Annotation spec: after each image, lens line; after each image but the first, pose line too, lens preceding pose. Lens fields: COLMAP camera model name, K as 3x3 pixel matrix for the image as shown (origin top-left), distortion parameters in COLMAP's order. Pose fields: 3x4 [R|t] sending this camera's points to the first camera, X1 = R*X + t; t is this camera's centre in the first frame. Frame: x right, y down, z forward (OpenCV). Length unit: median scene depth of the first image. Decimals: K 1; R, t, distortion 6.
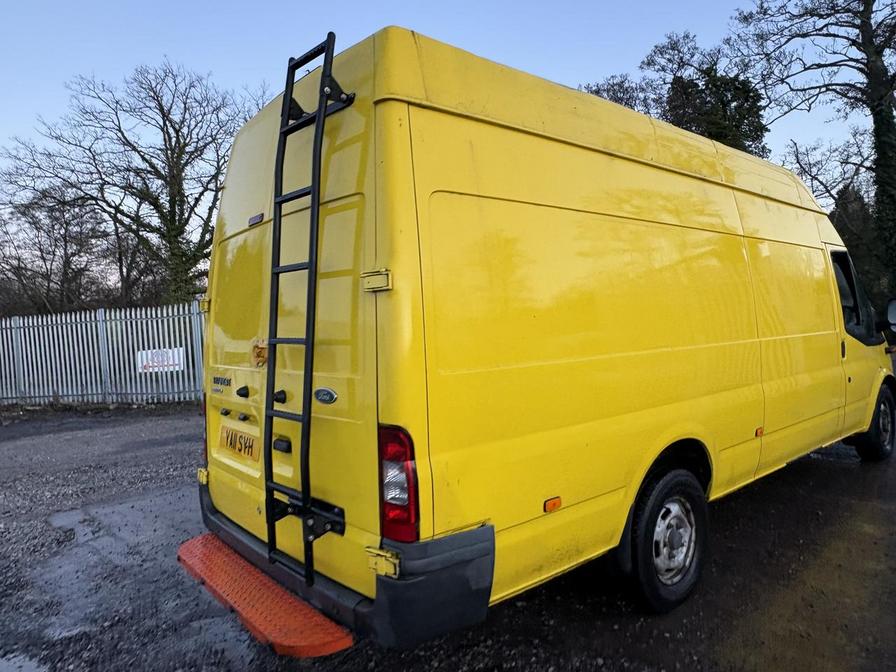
lens RADIAL K [[588.6, 0, 443.6], [0, 588.6, 335.0], [0, 0, 1]] dist [0.002033, 0.003565]
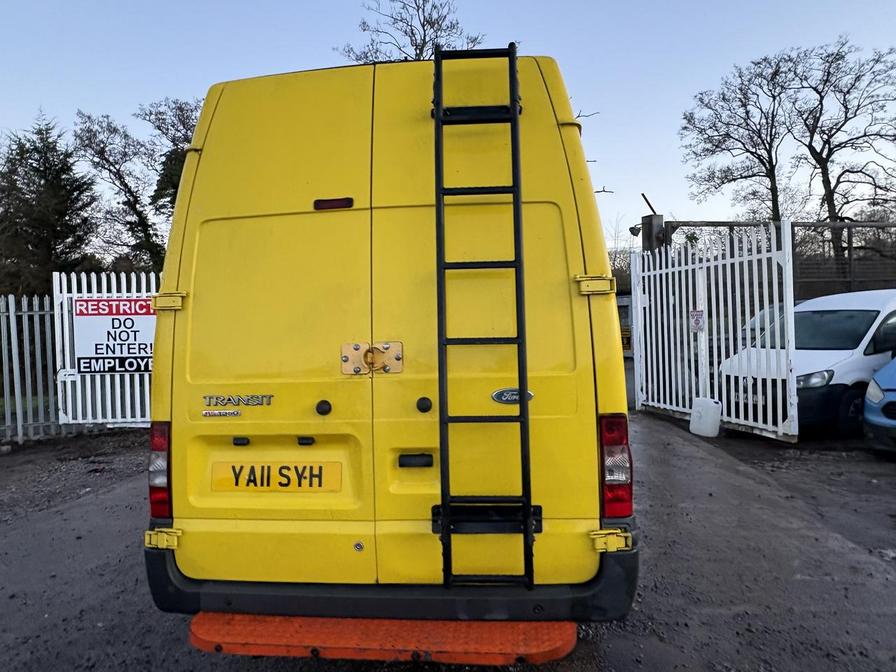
lens RADIAL K [[588.6, 0, 443.6], [0, 588.6, 335.0], [0, 0, 1]] dist [0.002033, 0.003565]
pose [[0.729316, 0.021184, 0.683849, -1.047375], [0.014212, 0.998836, -0.046098, 0.047397], [-0.684029, 0.043339, 0.728166, 0.380426]]
